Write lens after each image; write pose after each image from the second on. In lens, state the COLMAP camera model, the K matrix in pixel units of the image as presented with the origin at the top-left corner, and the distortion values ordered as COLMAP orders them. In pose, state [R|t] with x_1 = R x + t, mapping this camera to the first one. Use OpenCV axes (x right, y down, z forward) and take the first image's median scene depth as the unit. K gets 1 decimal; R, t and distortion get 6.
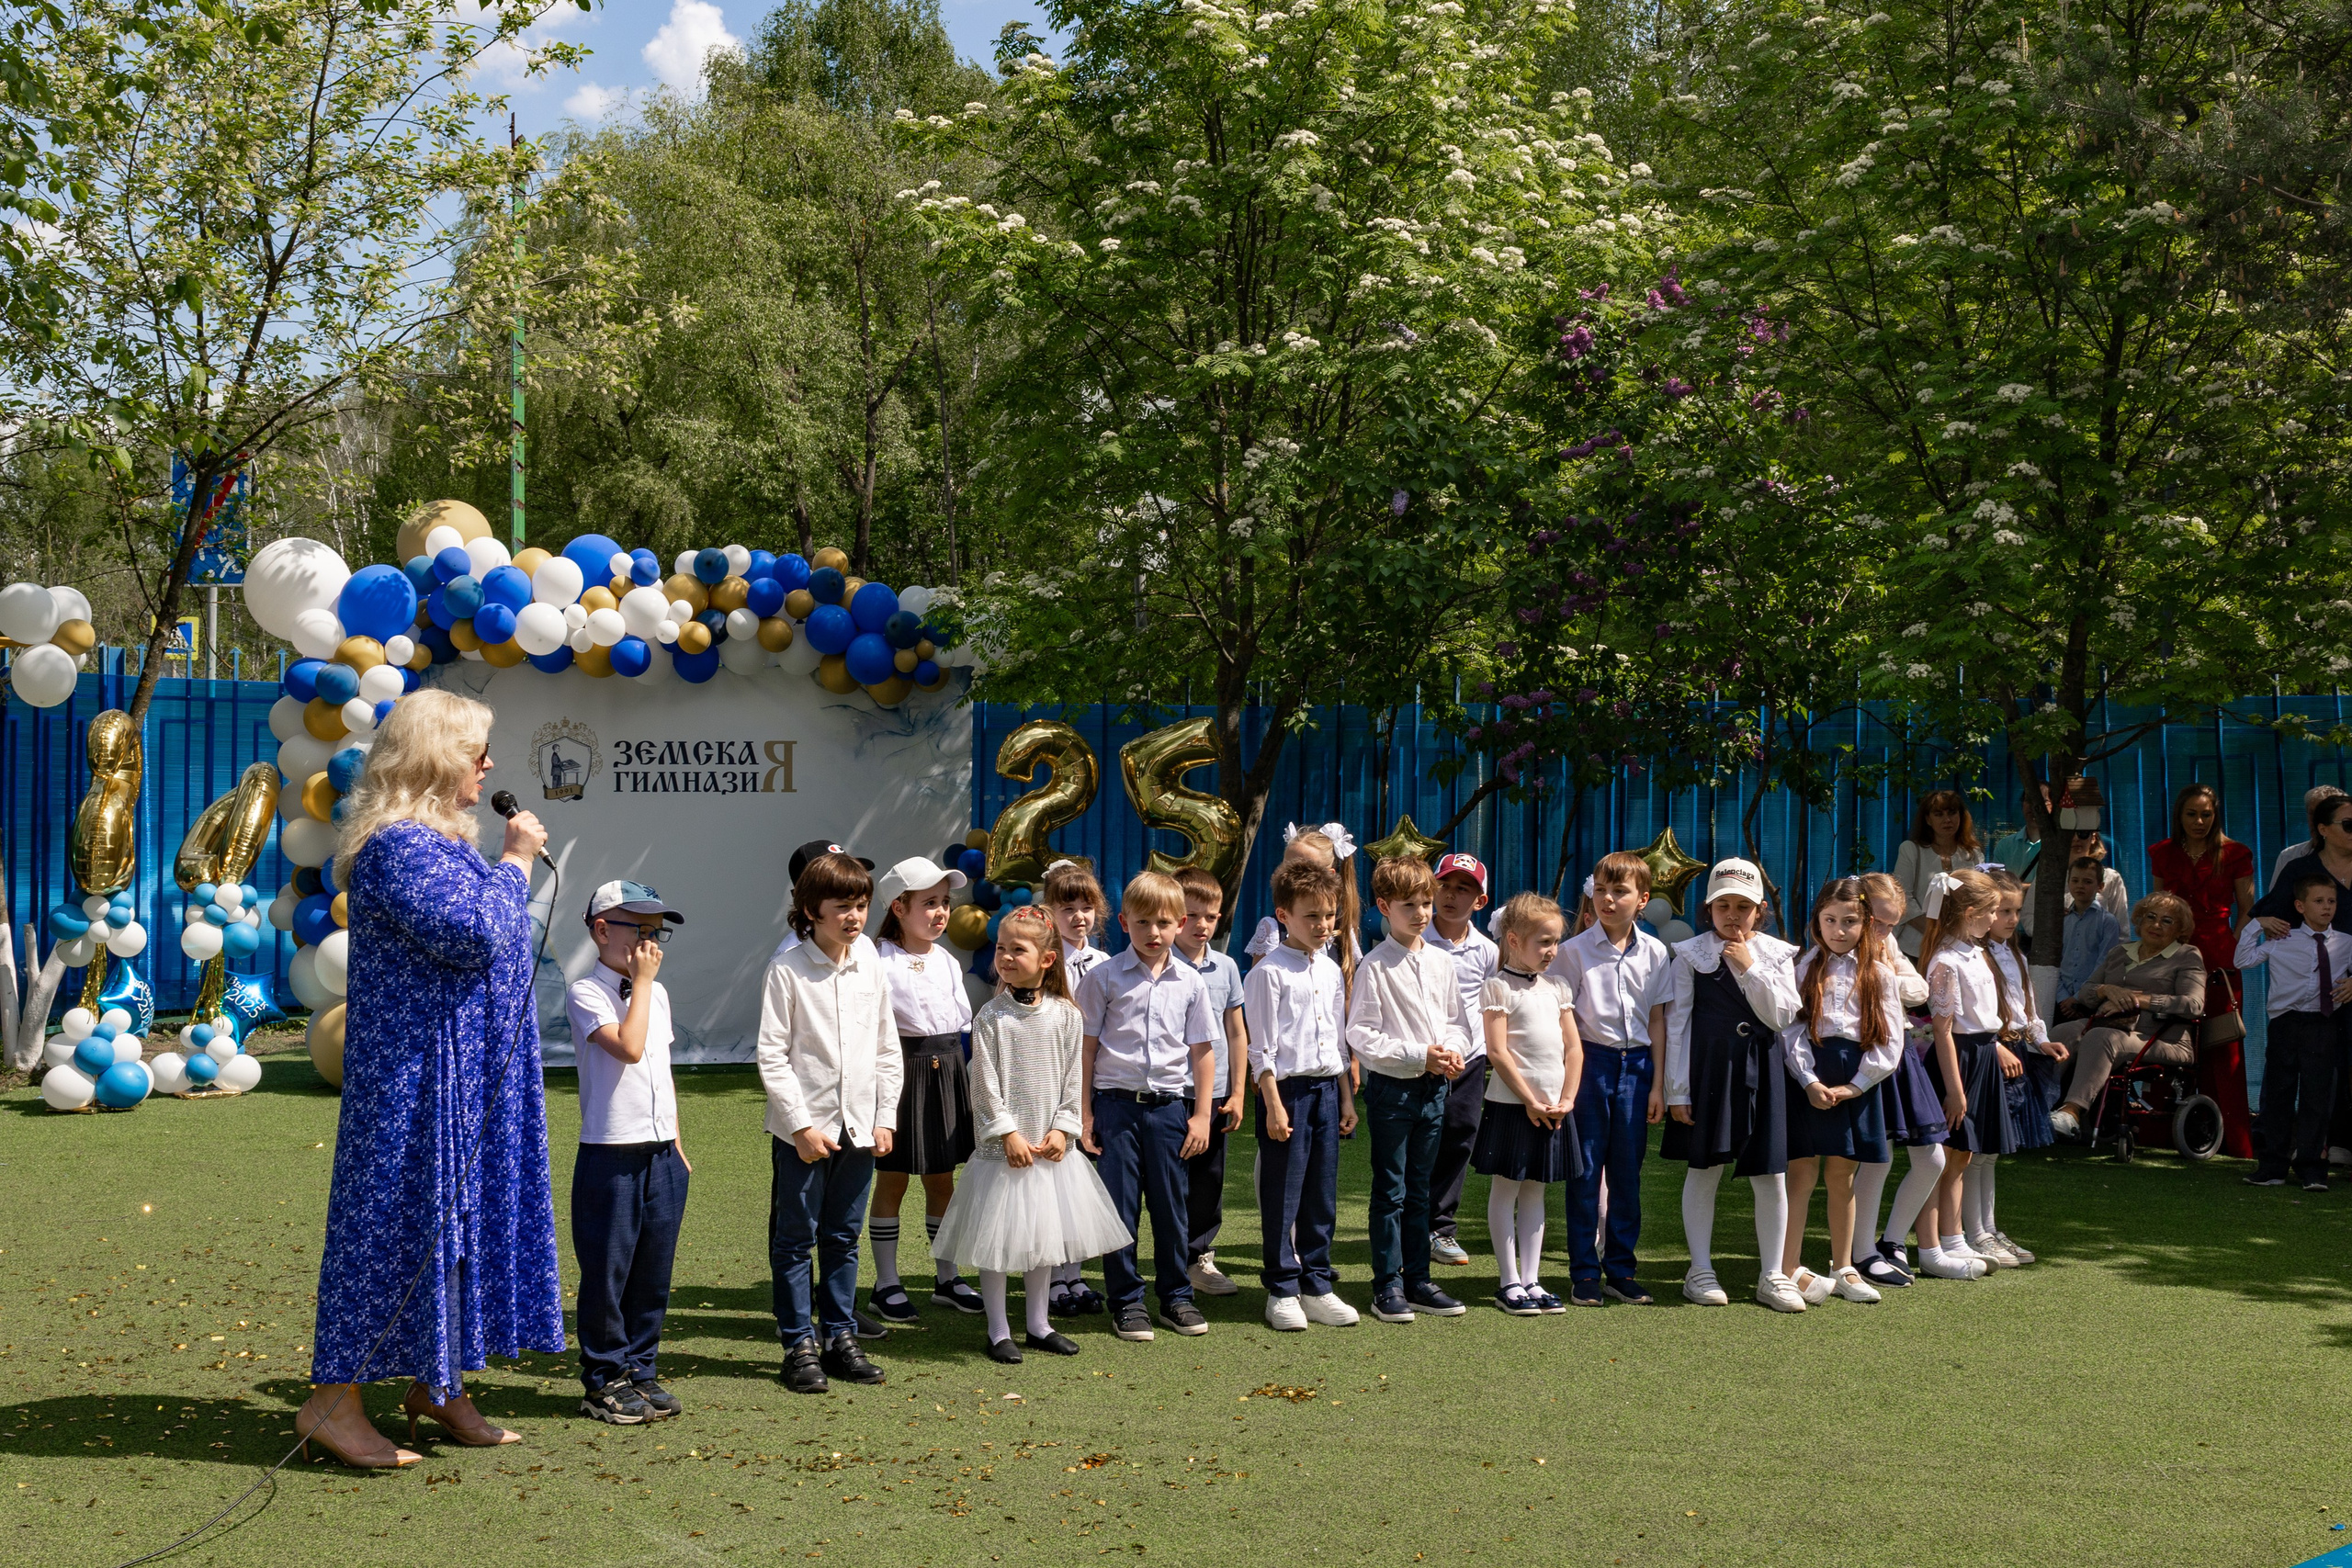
lens RADIAL K [[2452.2, 0, 1186.0], [0, 2452.2, 783.4], [0, 0, 1]] dist [0.001721, 0.002591]
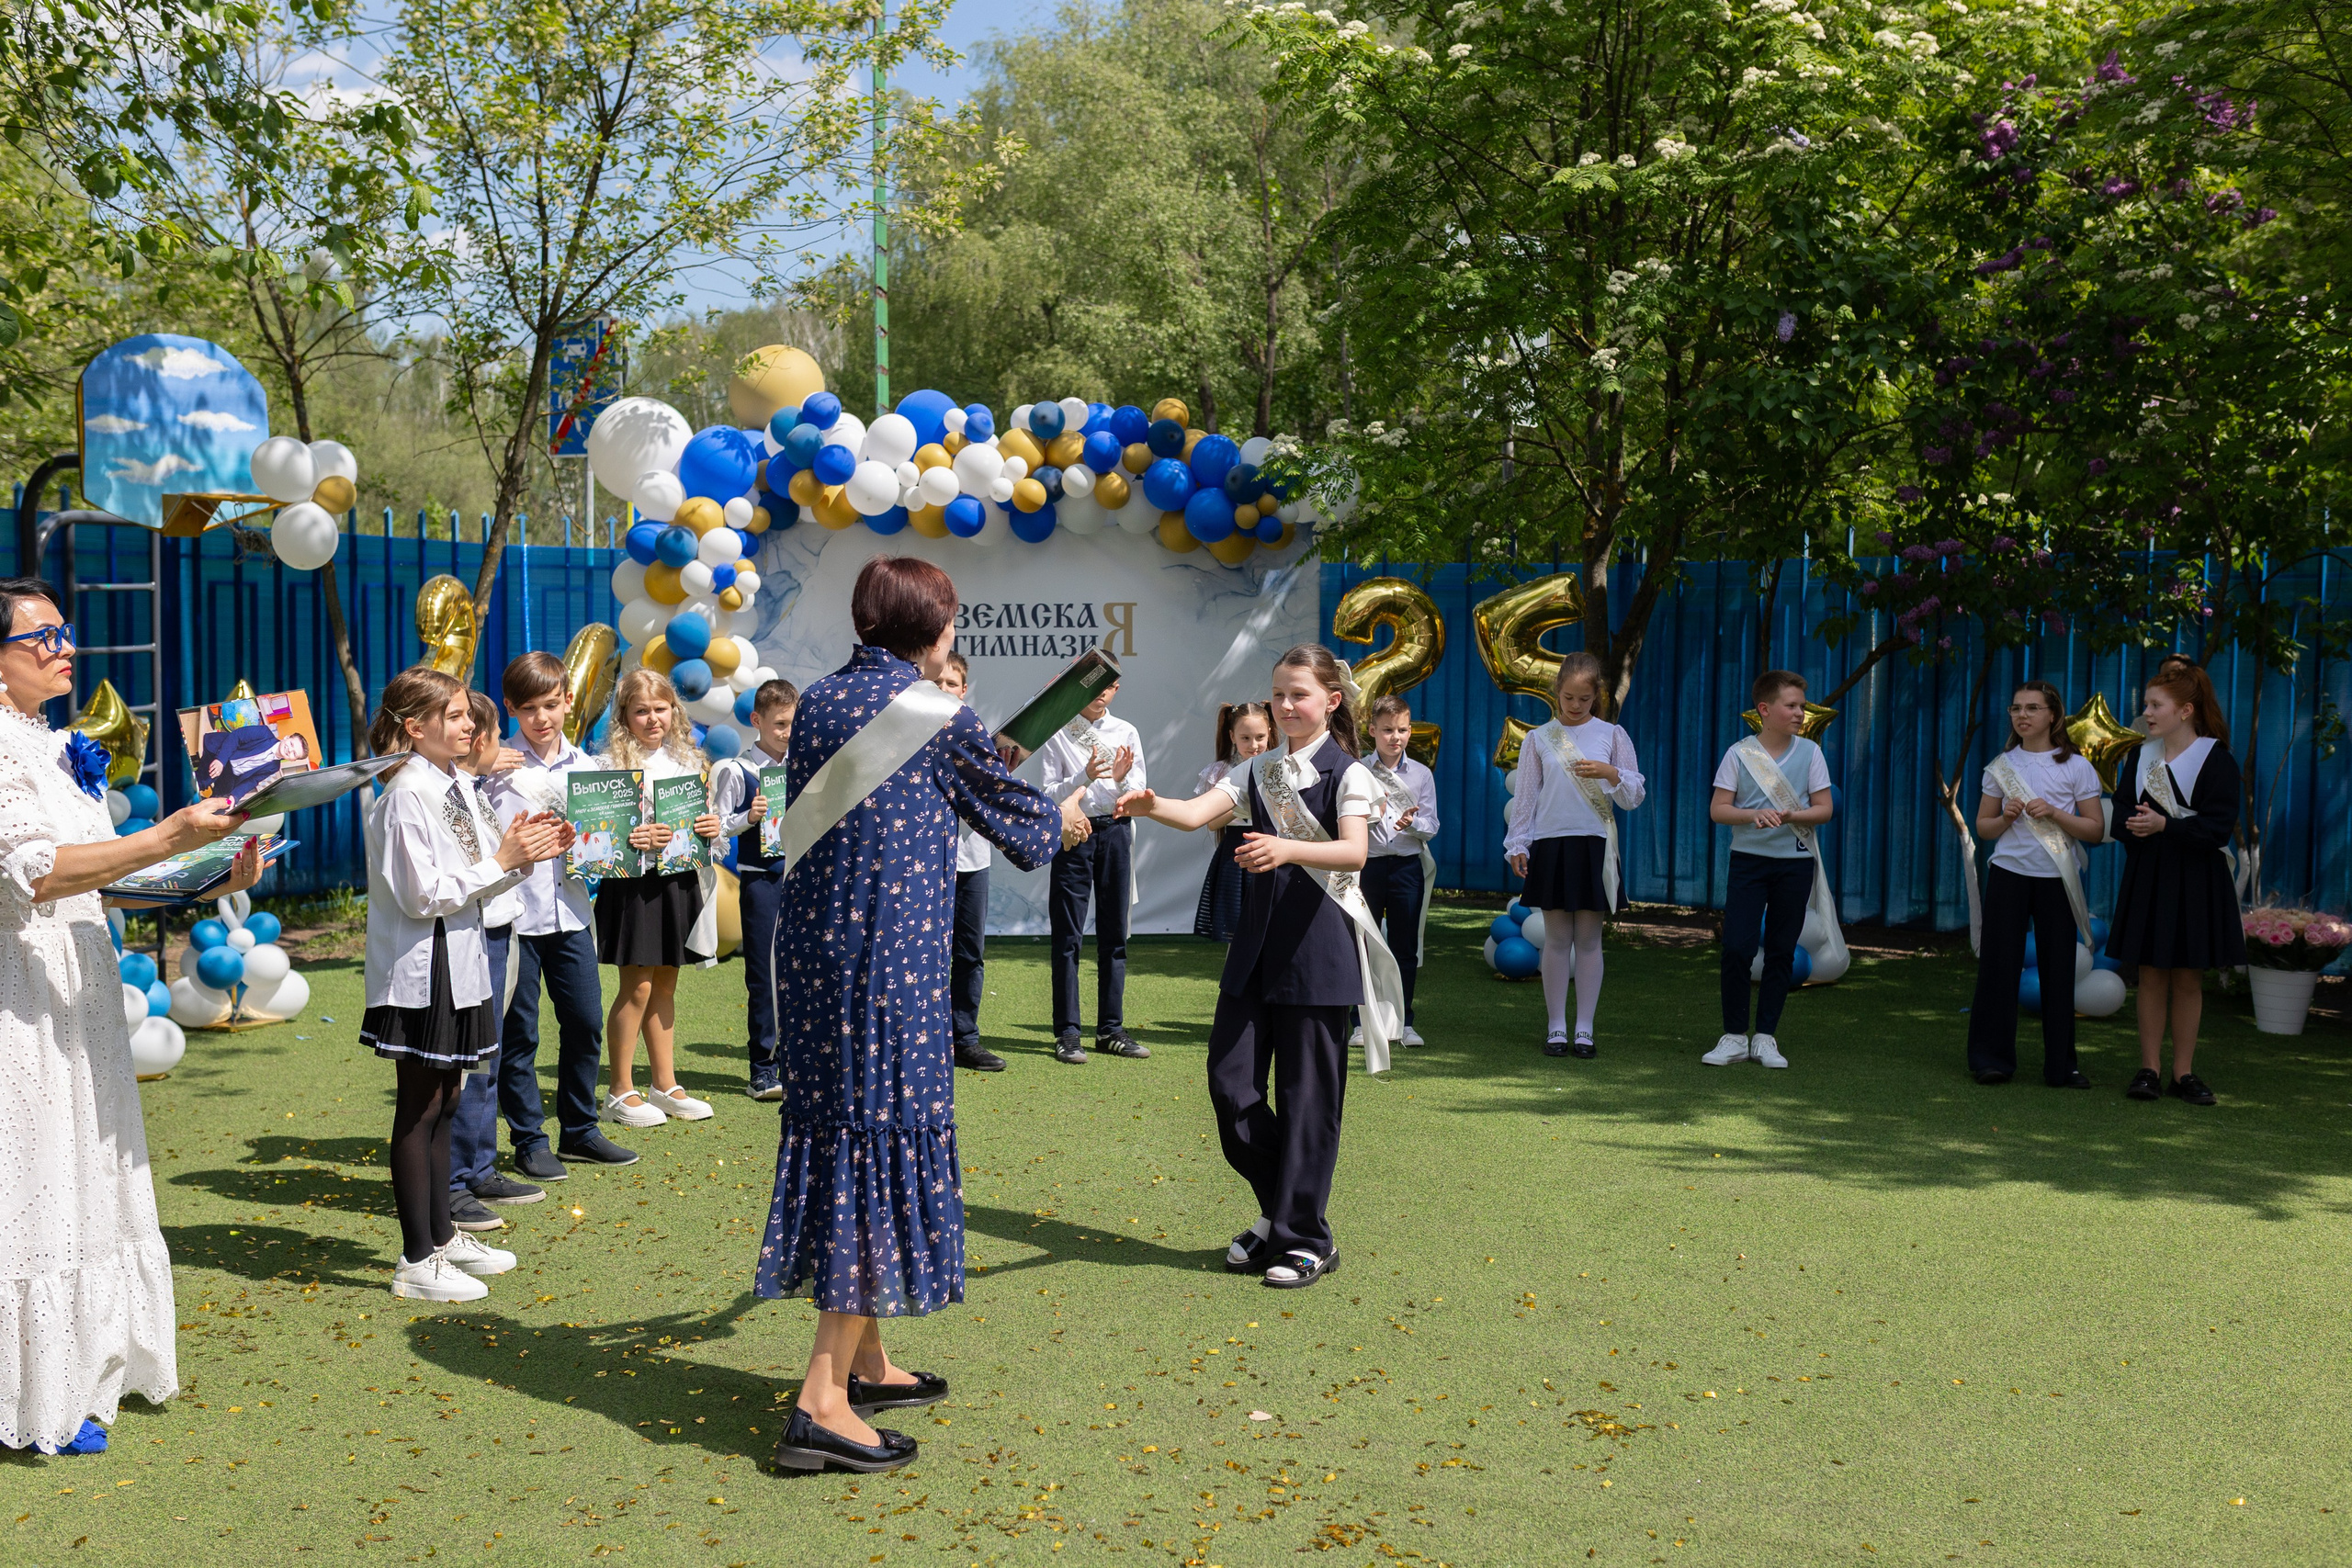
lens RADIAL K [[2239.1, 0, 1178.3], [0, 2239.1, 778.8], [0, 0, 1]] dist [0.004136, 0.007603]
pose [[0.983993, 0.006586, -0.178086, 0.014847], [0.003737, 0.998335, 0.057566, 0.001256], [0.178169, -0.057310, 0.982330, 0.143442]]
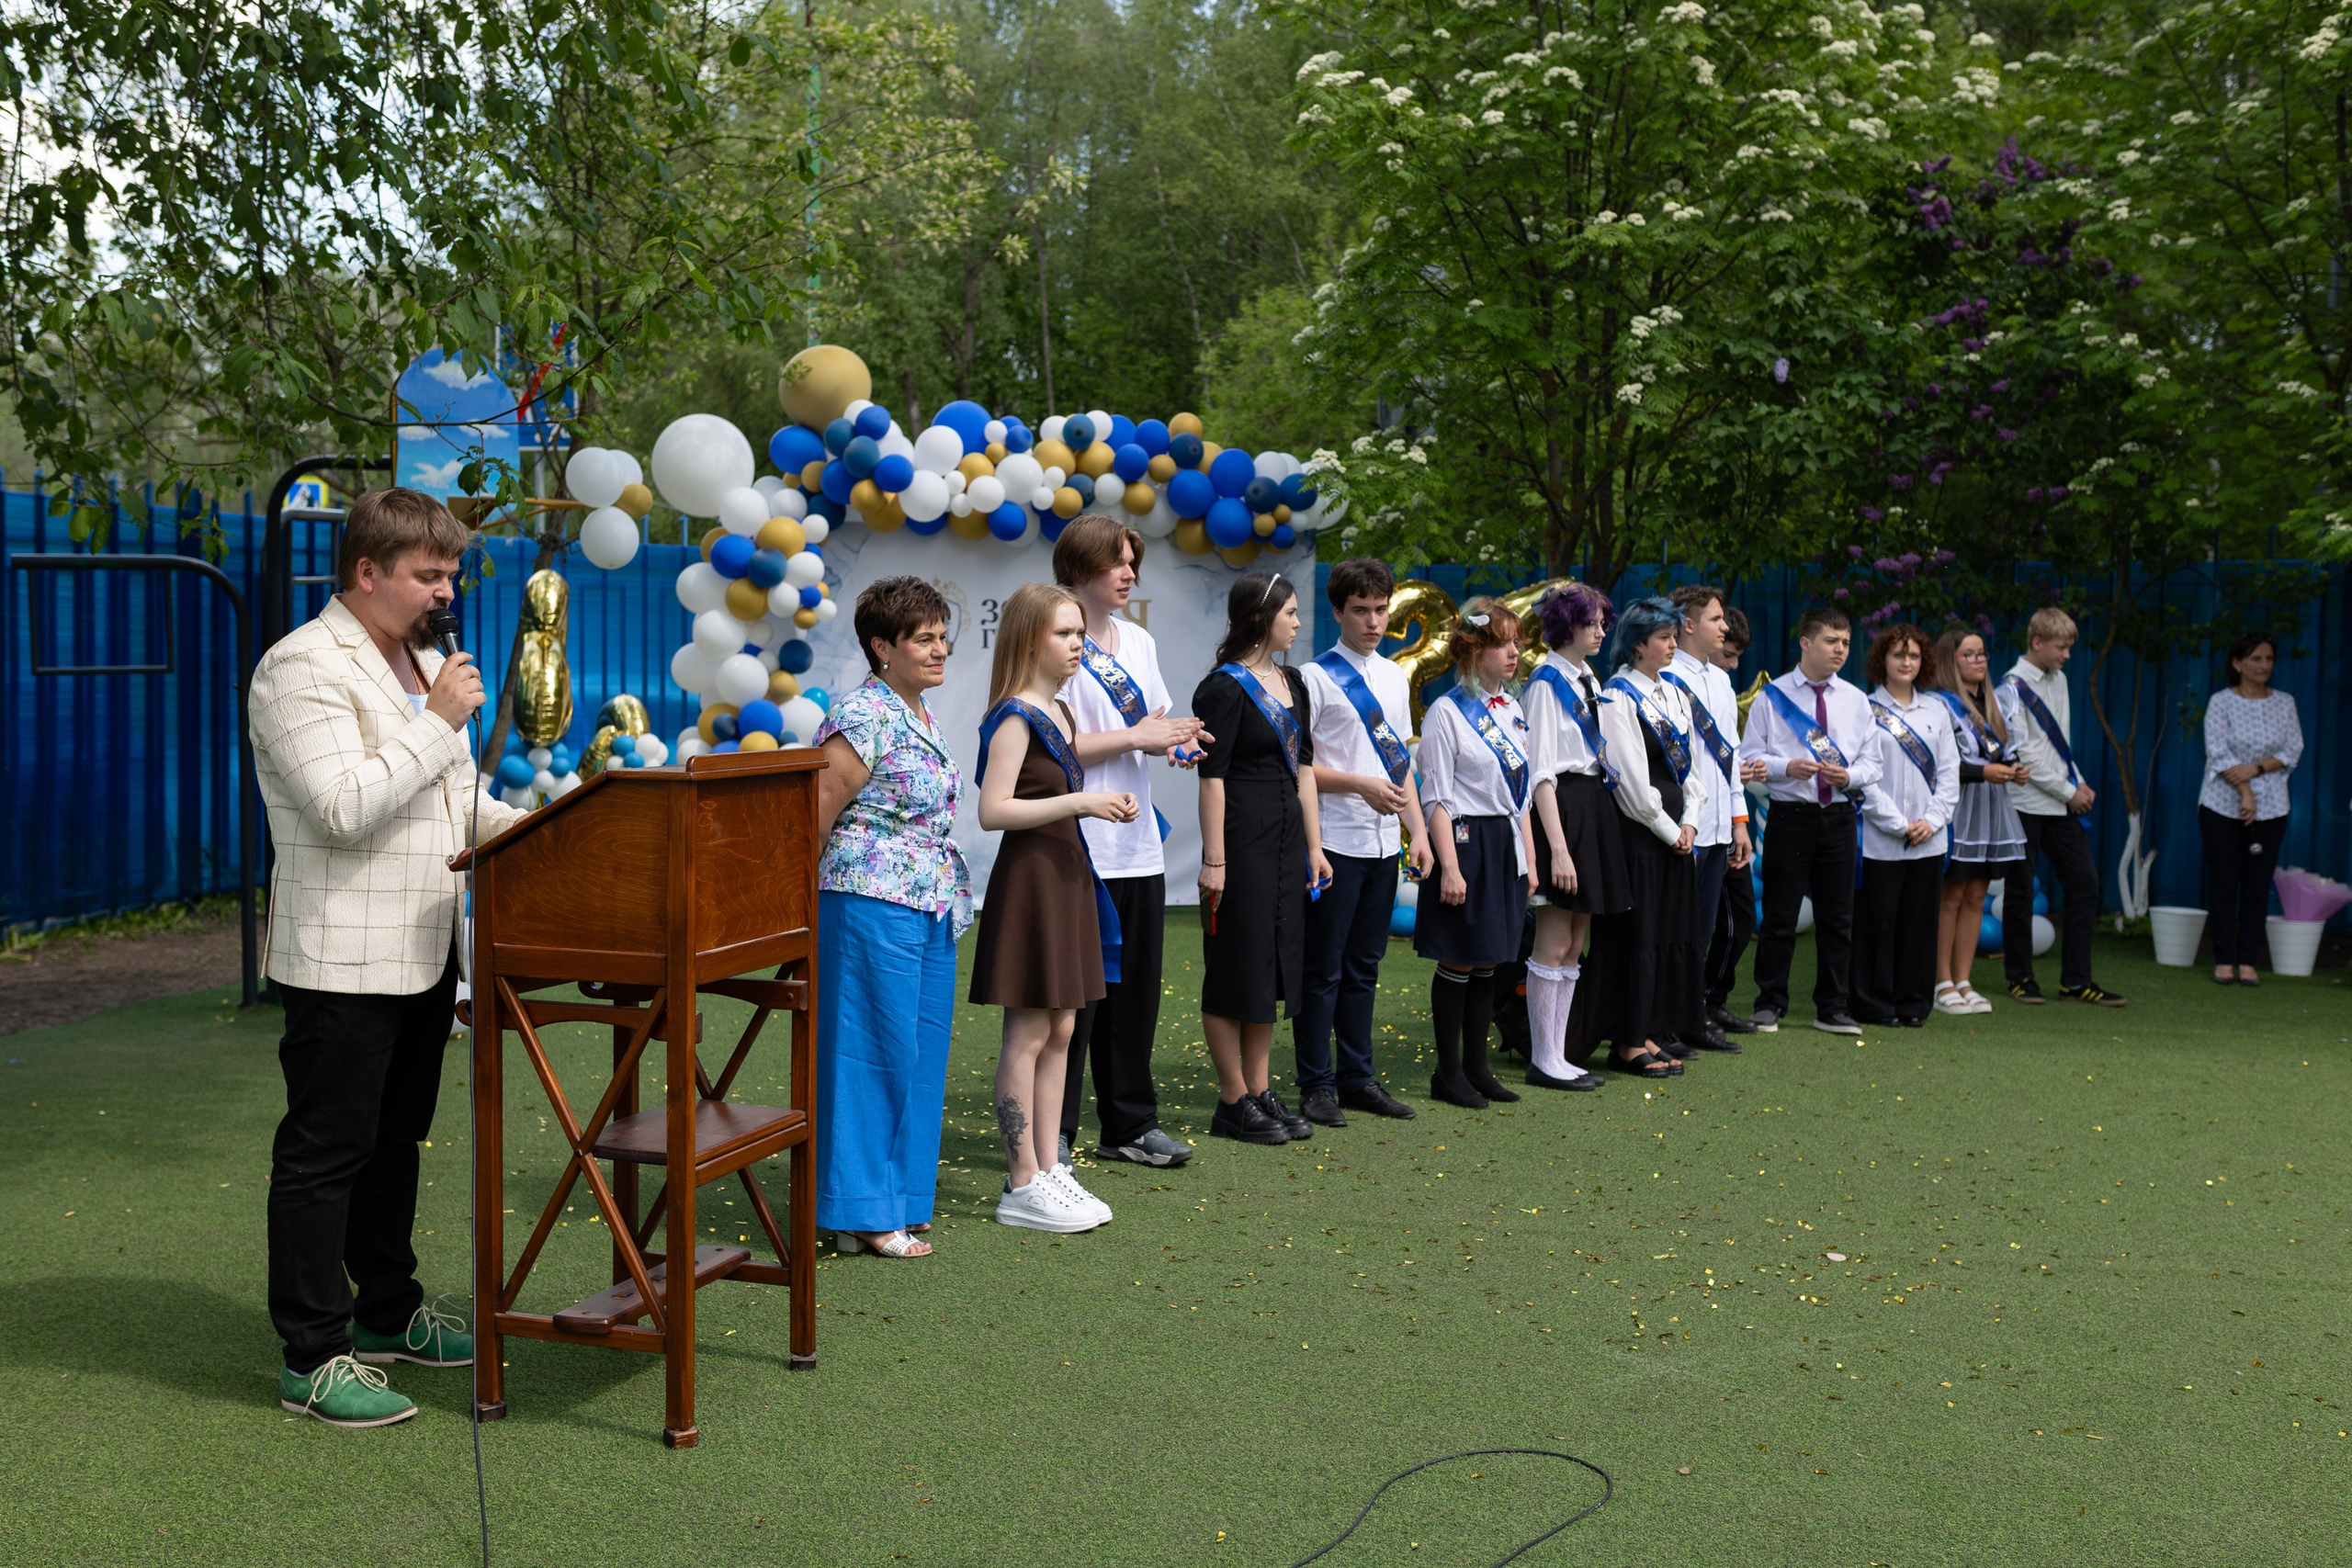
lens RADIAL K [[2317.5, 0, 1126.7], [0, 2317.5, 829.1], [0, 0, 1]] dist [-0.009971, -0.028752]
pose [[0.999920, -0.000685, -0.012654, -0.165158], [0.001699, 0.996767, 0.080331, 0.000036], [0.012558, -0.080346, 0.996688, 0.005372]]
